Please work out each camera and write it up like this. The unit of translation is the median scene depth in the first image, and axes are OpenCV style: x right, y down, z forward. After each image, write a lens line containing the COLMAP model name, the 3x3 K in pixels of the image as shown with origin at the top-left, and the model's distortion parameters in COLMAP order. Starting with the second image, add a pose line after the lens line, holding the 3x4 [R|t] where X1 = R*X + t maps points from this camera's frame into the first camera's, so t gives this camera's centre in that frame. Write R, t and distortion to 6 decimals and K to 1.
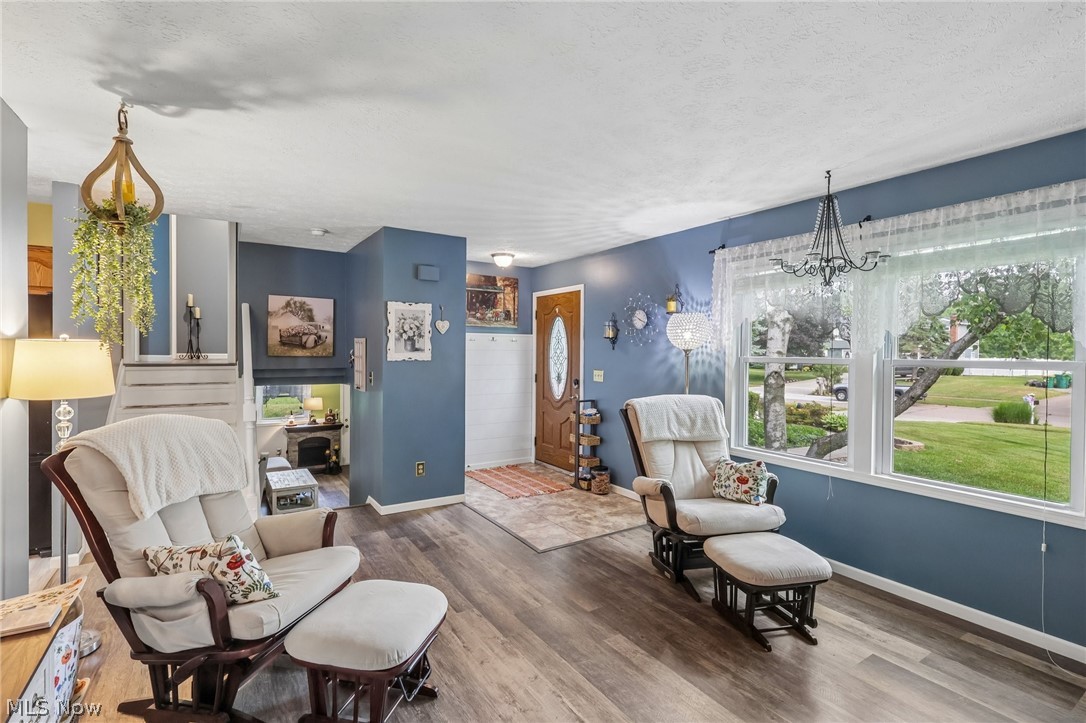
lens RADIAL K [[507.0, 0, 532.1], [0, 507.0, 361.0], [0, 0, 1]] dist [-0.004558, 0.002240]
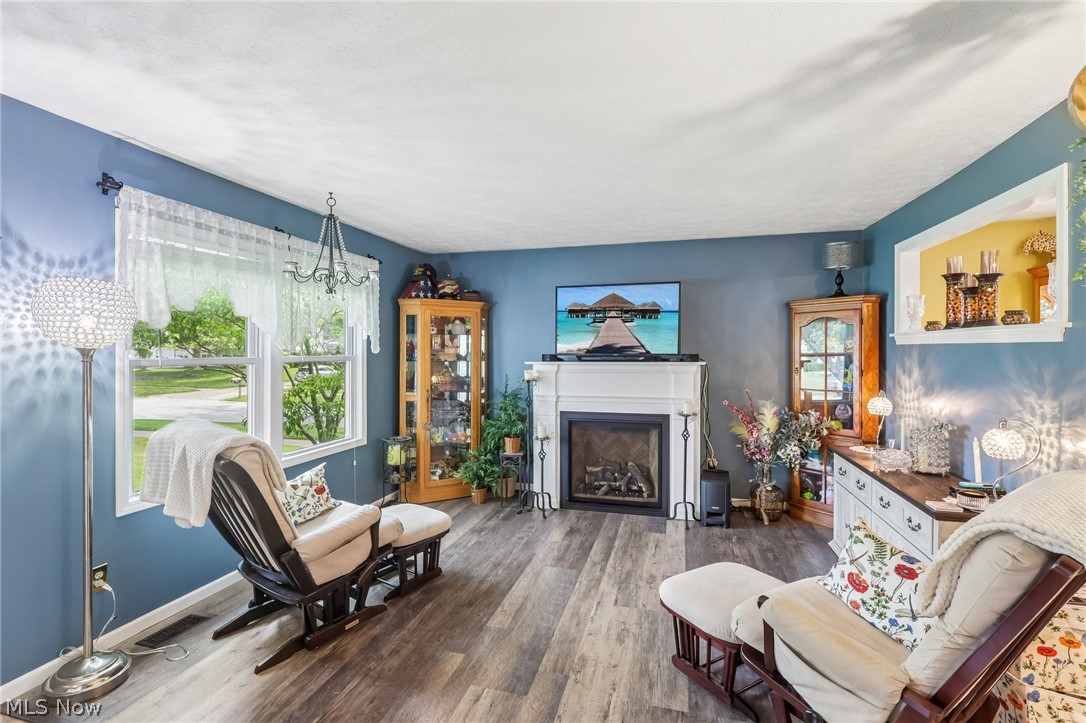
lens RADIAL K [[507.0, 0, 546.8], [0, 507.0, 356.8], [0, 0, 1]] dist [-0.004558, 0.002240]
pose [[-0.690270, -0.018027, 0.723327, -0.363595], [0.007860, 0.999444, 0.032409, -0.024143], [-0.723509, 0.028057, -0.689744, 0.897552]]
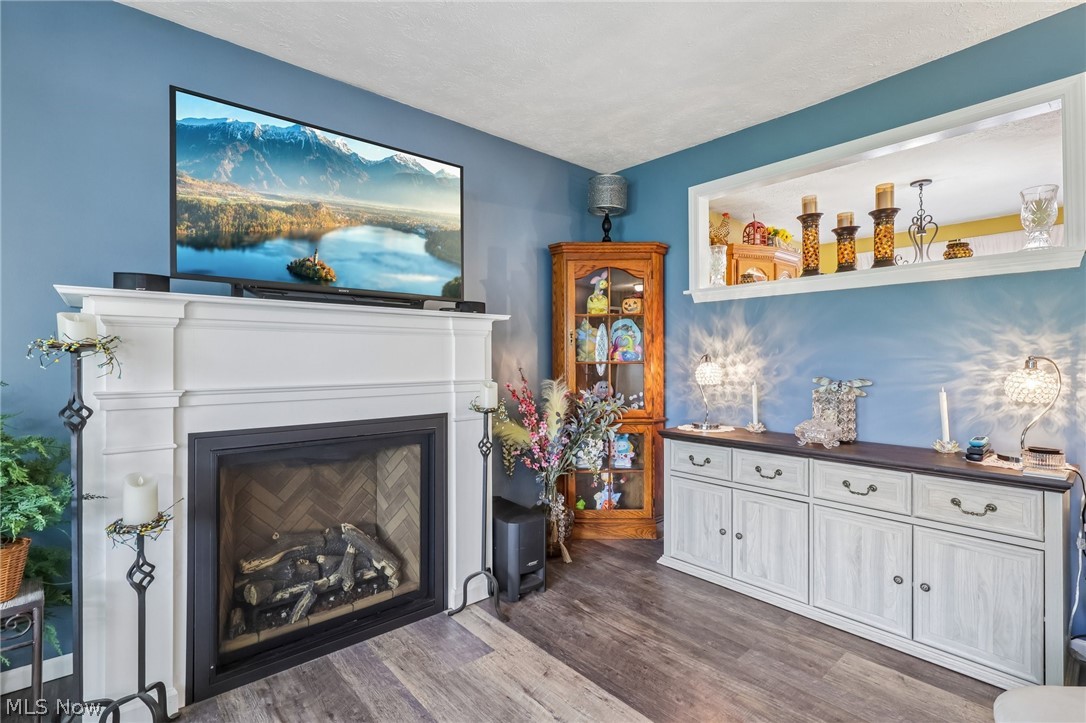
lens RADIAL K [[507.0, 0, 543.9], [0, 507.0, 359.7], [0, 0, 1]] dist [-0.004558, 0.002240]
pose [[-0.986488, -0.006563, -0.163703, 0.152450], [-0.009324, 0.999827, 0.016104, 0.055011], [0.163569, 0.017413, -0.986378, 0.585735]]
